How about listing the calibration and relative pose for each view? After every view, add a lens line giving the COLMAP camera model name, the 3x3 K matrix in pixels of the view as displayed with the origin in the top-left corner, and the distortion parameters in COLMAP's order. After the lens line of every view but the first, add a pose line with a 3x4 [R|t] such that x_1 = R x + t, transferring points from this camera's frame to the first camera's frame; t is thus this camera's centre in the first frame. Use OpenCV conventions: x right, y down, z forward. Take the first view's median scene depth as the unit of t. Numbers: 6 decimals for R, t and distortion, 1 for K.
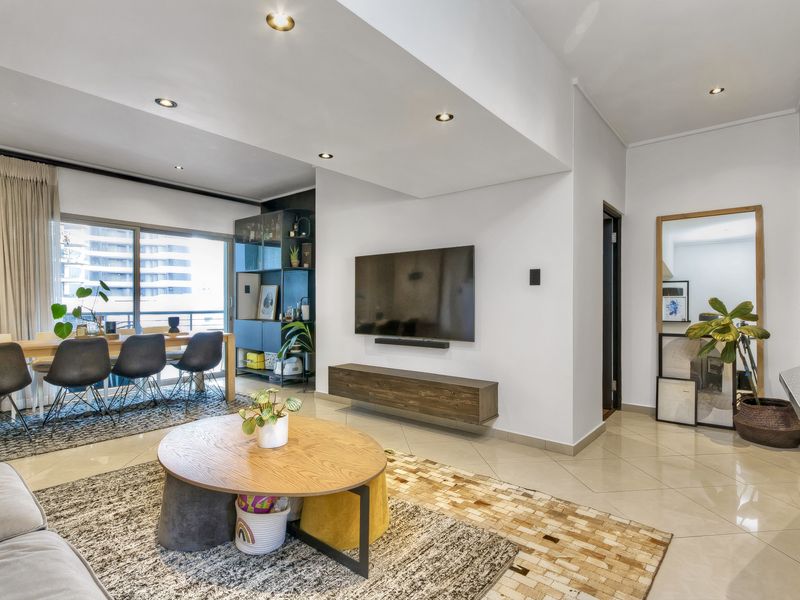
lens RADIAL K [[421.3, 0, 413.8], [0, 421.3, 301.0], [0, 0, 1]] dist [-0.002726, -0.000887]
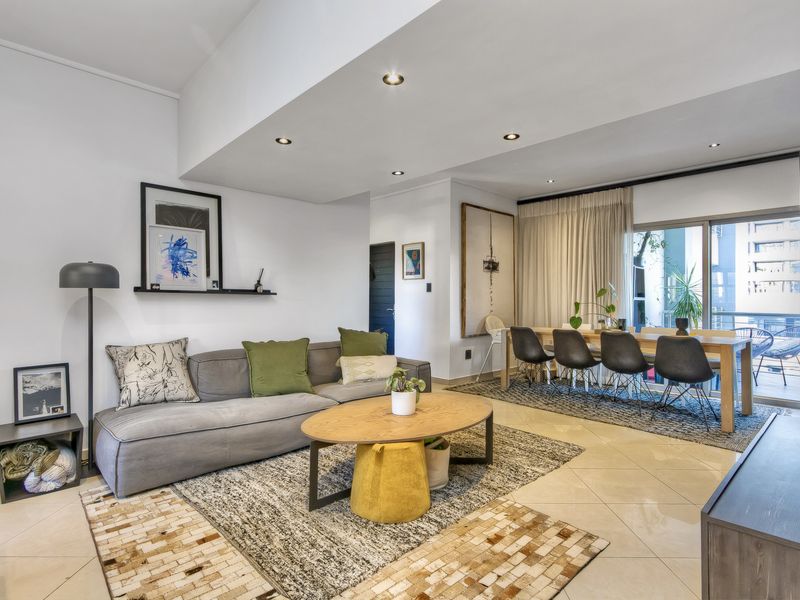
lens RADIAL K [[425.5, 0, 402.1], [0, 425.5, 296.9], [0, 0, 1]] dist [-0.000687, 0.000432]
pose [[-0.137925, -0.005605, -0.990427, 0.734607], [-0.004136, 0.999979, -0.005083, -0.001082], [0.990434, 0.003395, -0.137945, 0.925046]]
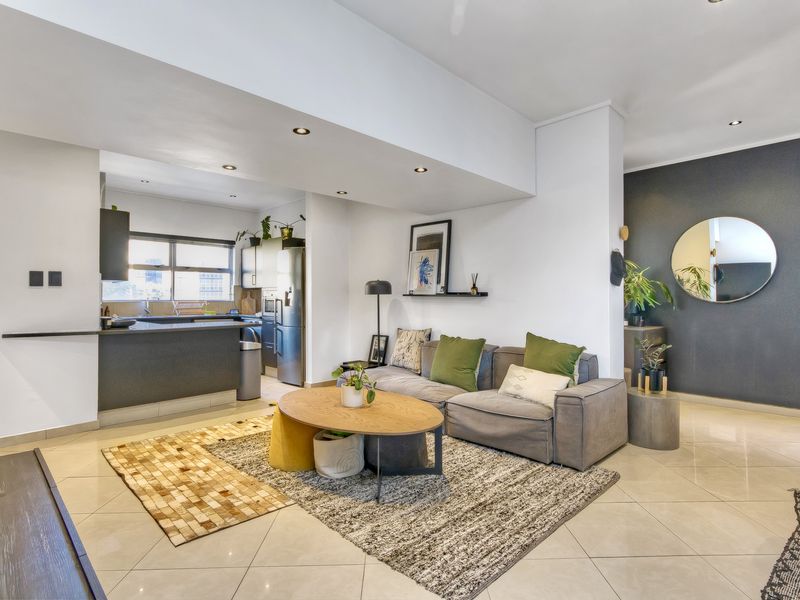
lens RADIAL K [[421.3, 0, 413.8], [0, 421.3, 301.0], [0, 0, 1]] dist [-0.002726, -0.000887]
pose [[-0.996074, -0.000434, 0.088521, -0.520852], [0.000049, 0.999985, 0.005446, -0.006672], [-0.088522, 0.005429, -0.996059, 1.863311]]
